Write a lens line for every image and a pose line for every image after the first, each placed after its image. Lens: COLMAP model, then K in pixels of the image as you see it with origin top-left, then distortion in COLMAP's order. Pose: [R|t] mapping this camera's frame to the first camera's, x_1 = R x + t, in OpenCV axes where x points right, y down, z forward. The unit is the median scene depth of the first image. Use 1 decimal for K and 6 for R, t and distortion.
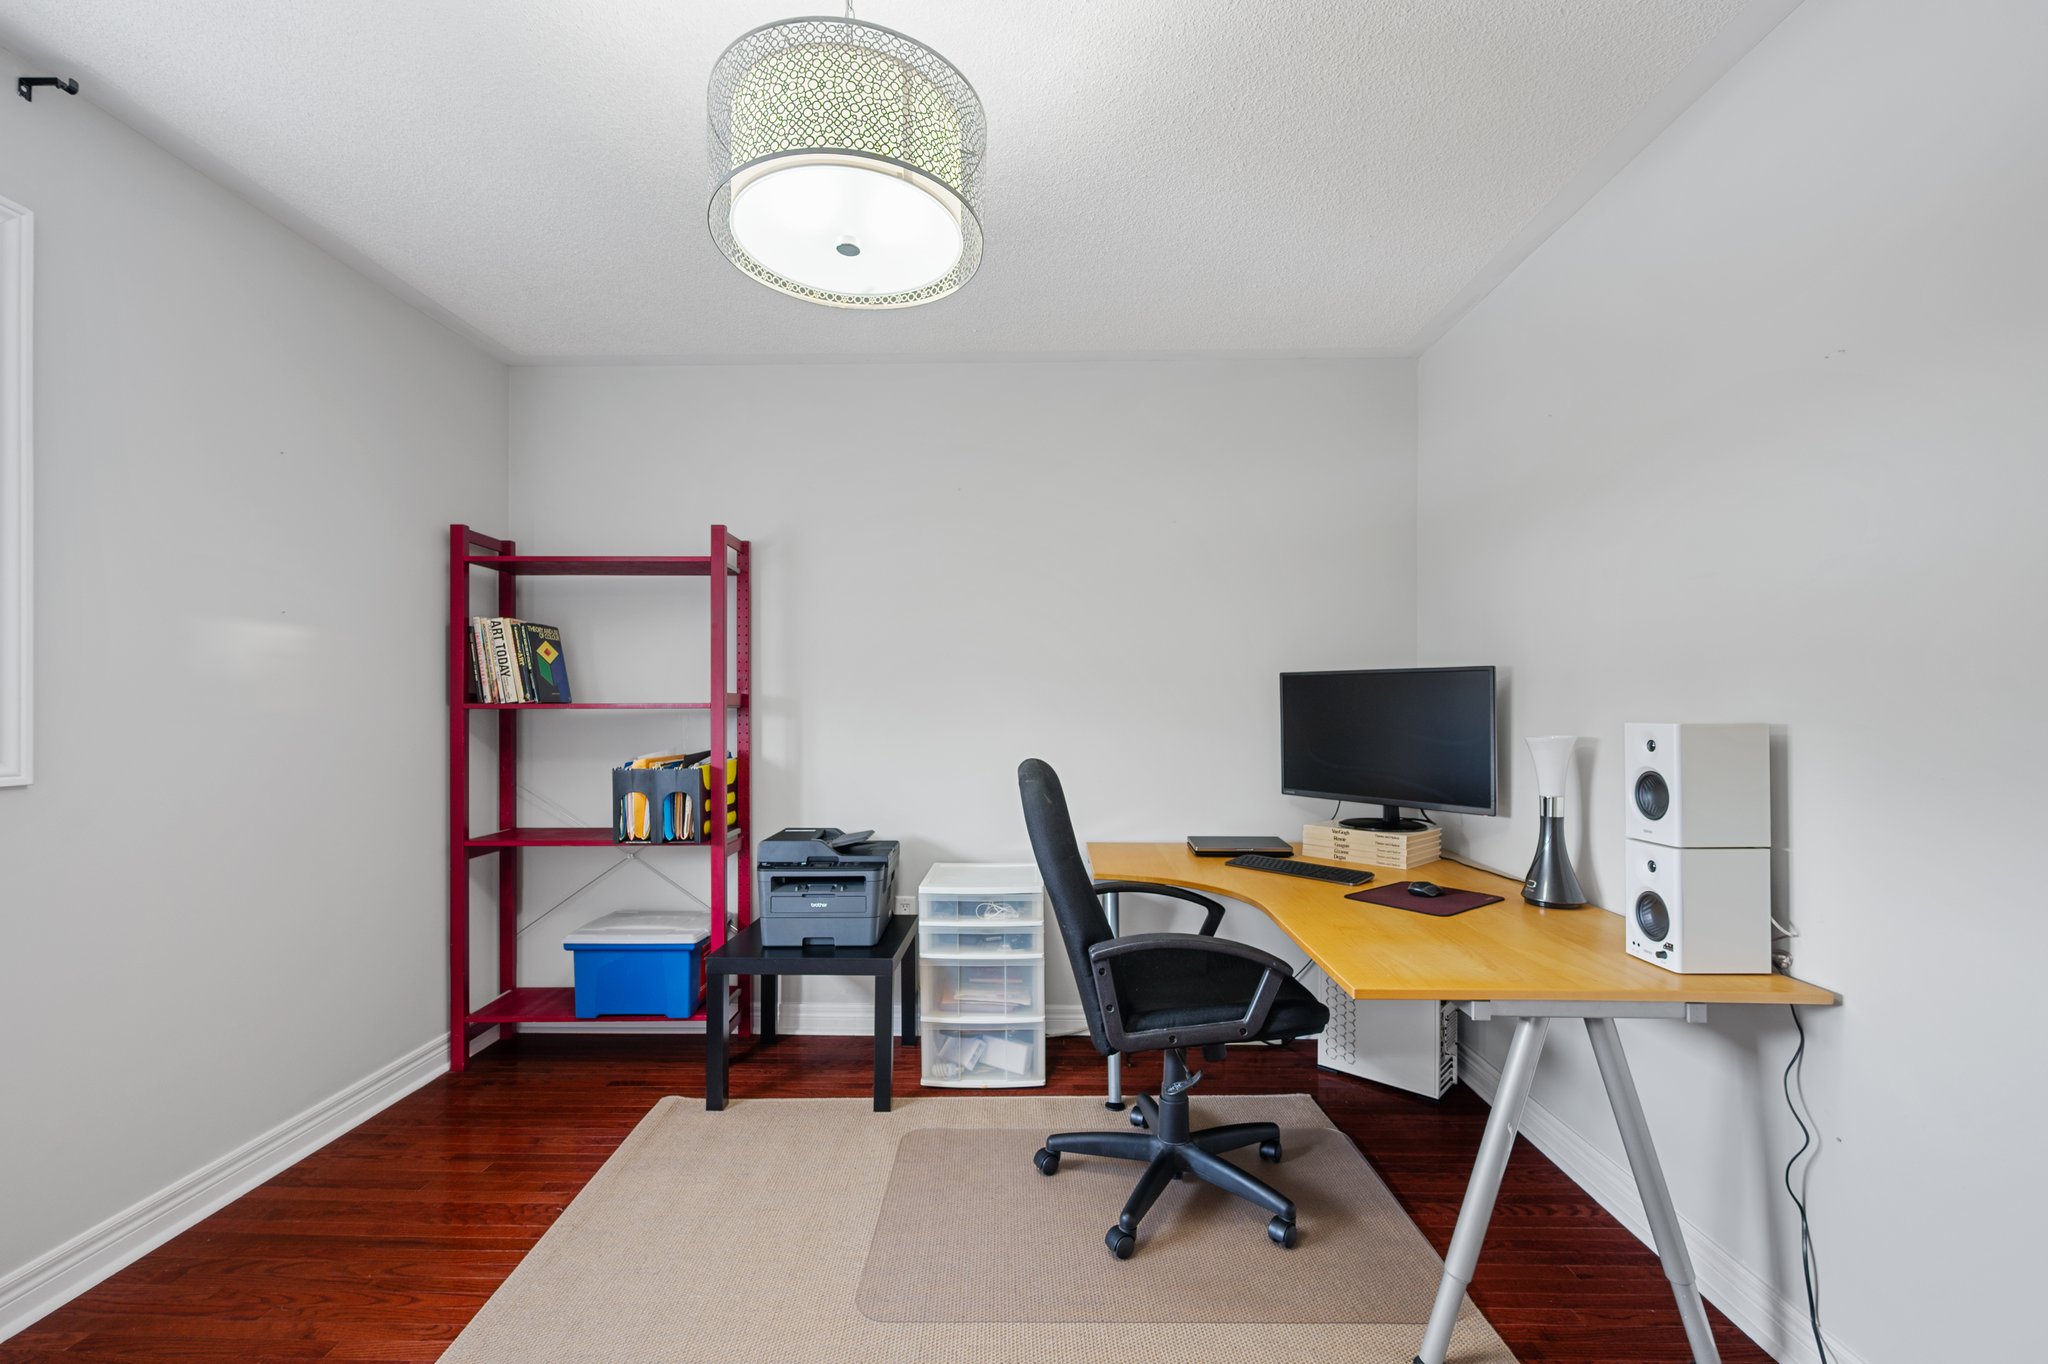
lens RADIAL K [[858.9, 0, 1025.4], [0, 858.9, 700.9], [0, 0, 1]] dist [-0.000234, -0.000260]
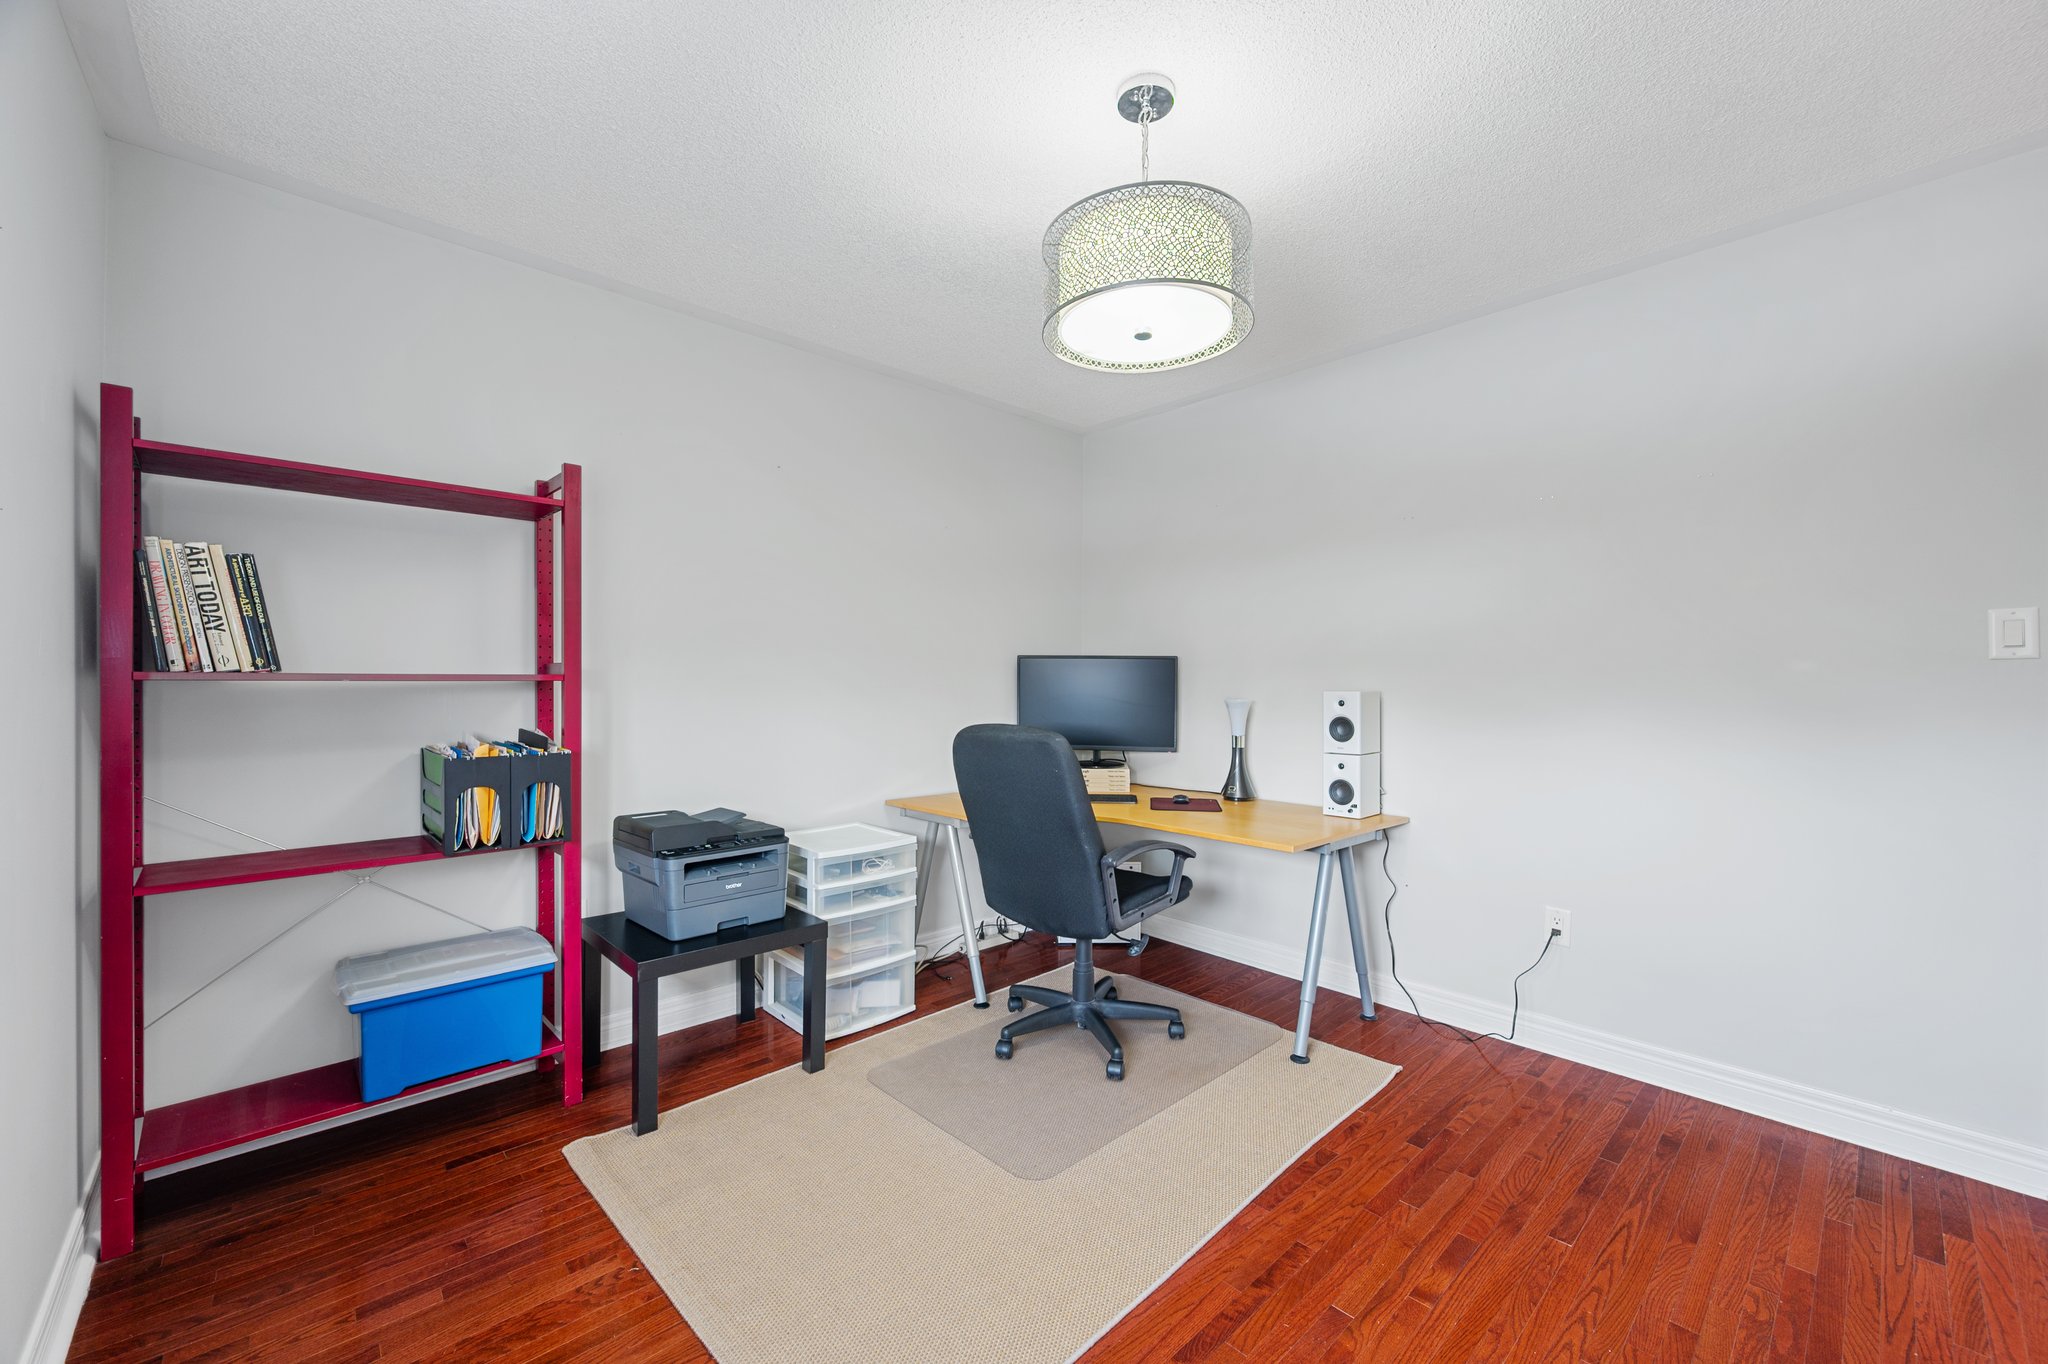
lens RADIAL K [[815.0, 0, 1024.0], [0, 815.0, 682.0], [0, 0, 1]] dist [-0.000130, 0.000215]
pose [[0.716406, 0.002995, 0.697677, -0.619886], [-0.009189, 0.999945, 0.005144, 0.001297], [-0.697623, -0.010096, 0.716394, 0.116267]]
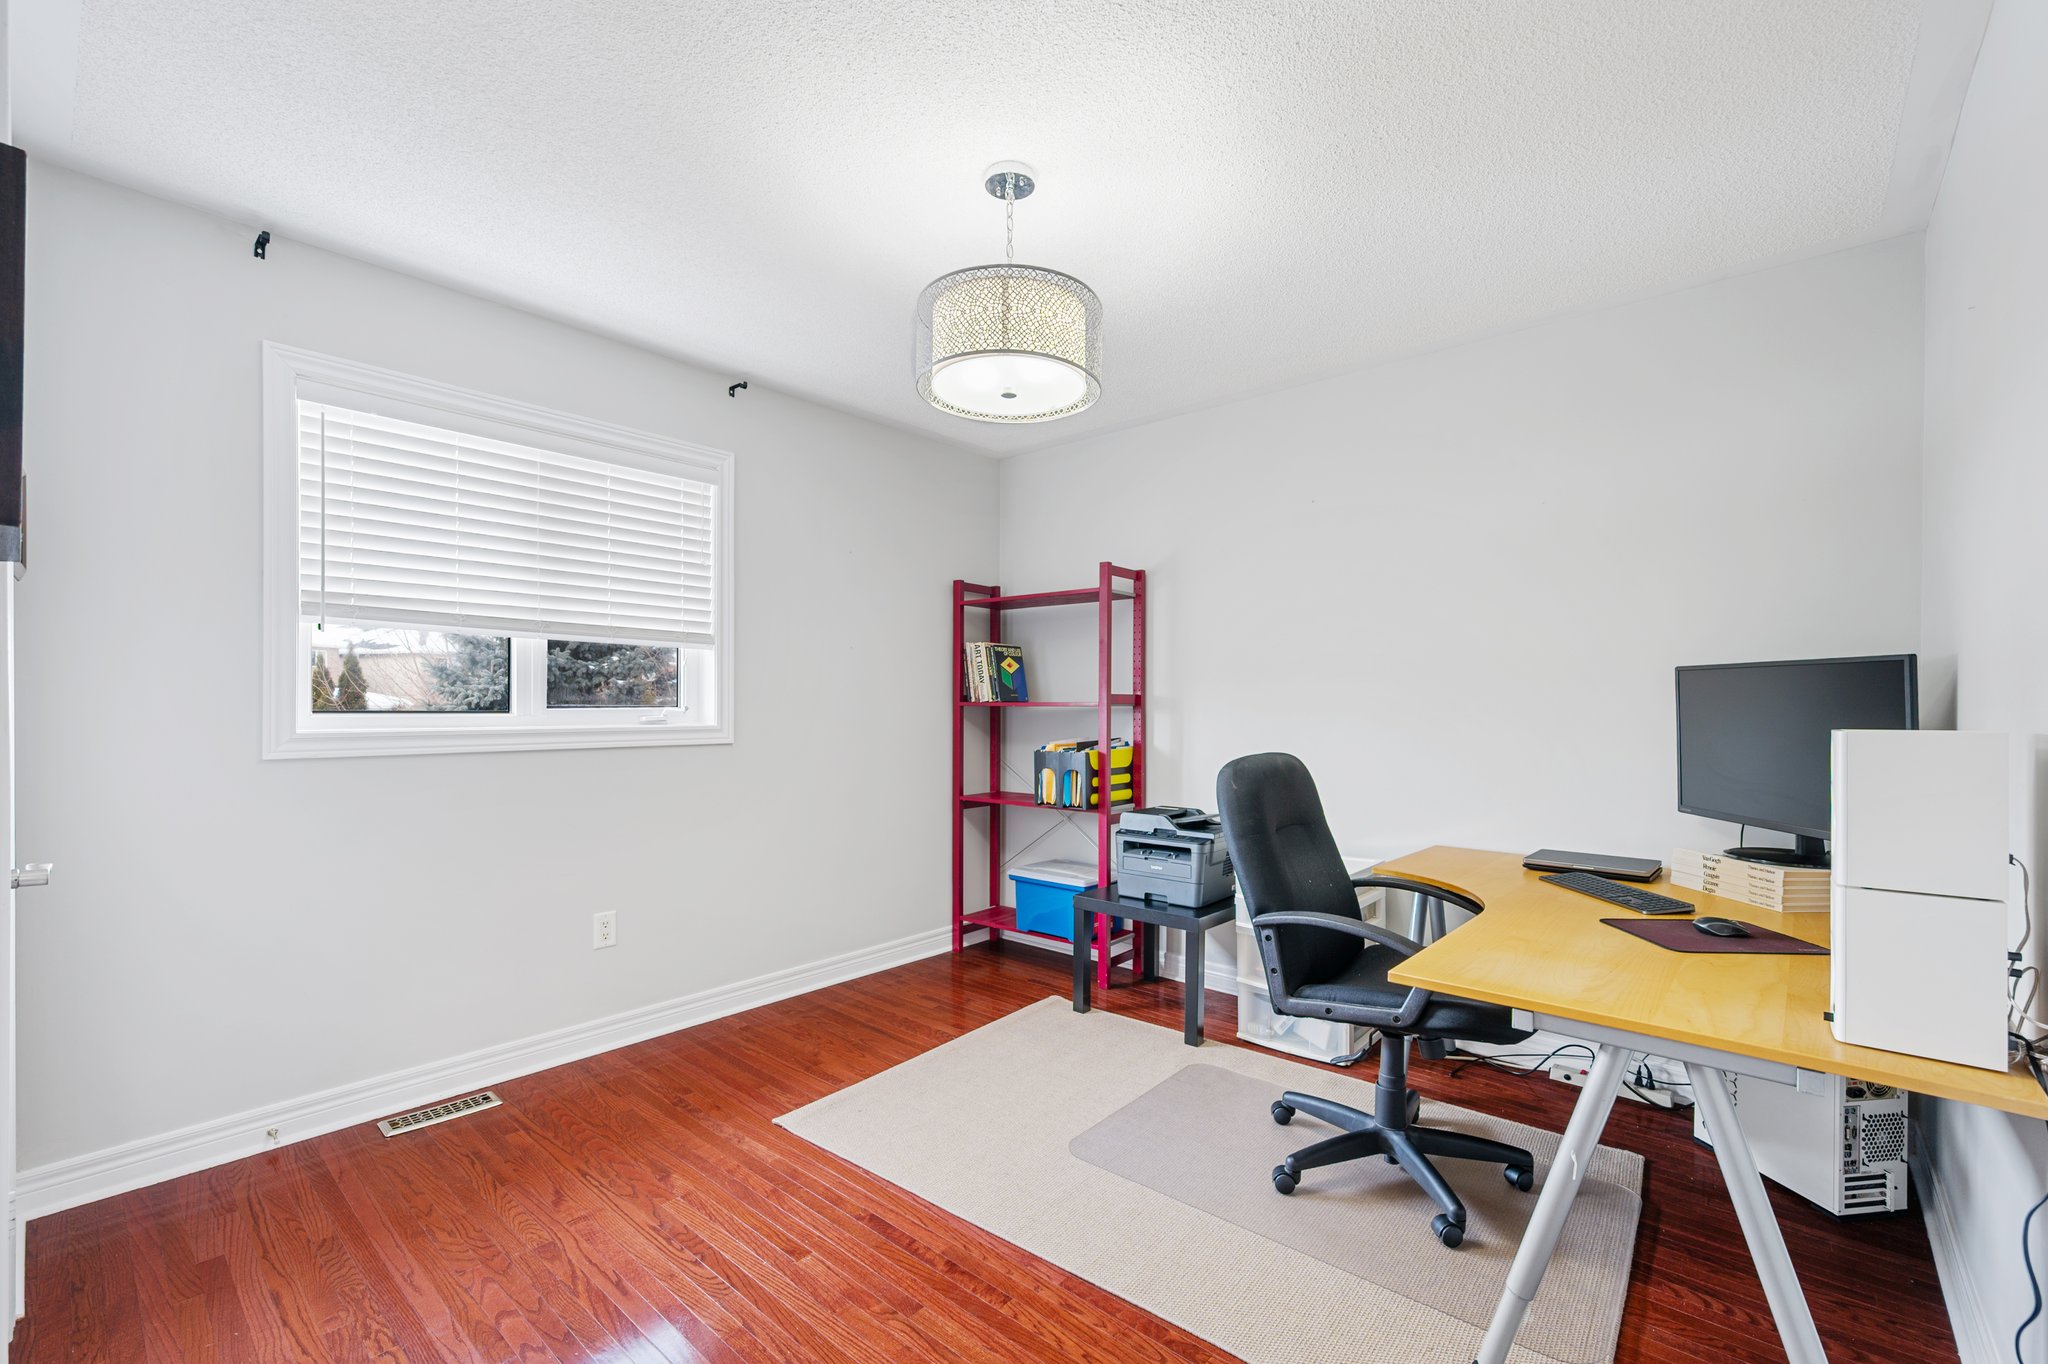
lens RADIAL K [[869.0, 0, 1027.5], [0, 869.0, 703.3], [0, 0, 1]] dist [-0.001104, -0.000299]
pose [[0.766753, 0.002422, -0.641938, 0.395773], [0.001277, 0.999985, 0.005297, -0.003117], [0.641941, -0.004881, 0.766738, -0.062822]]
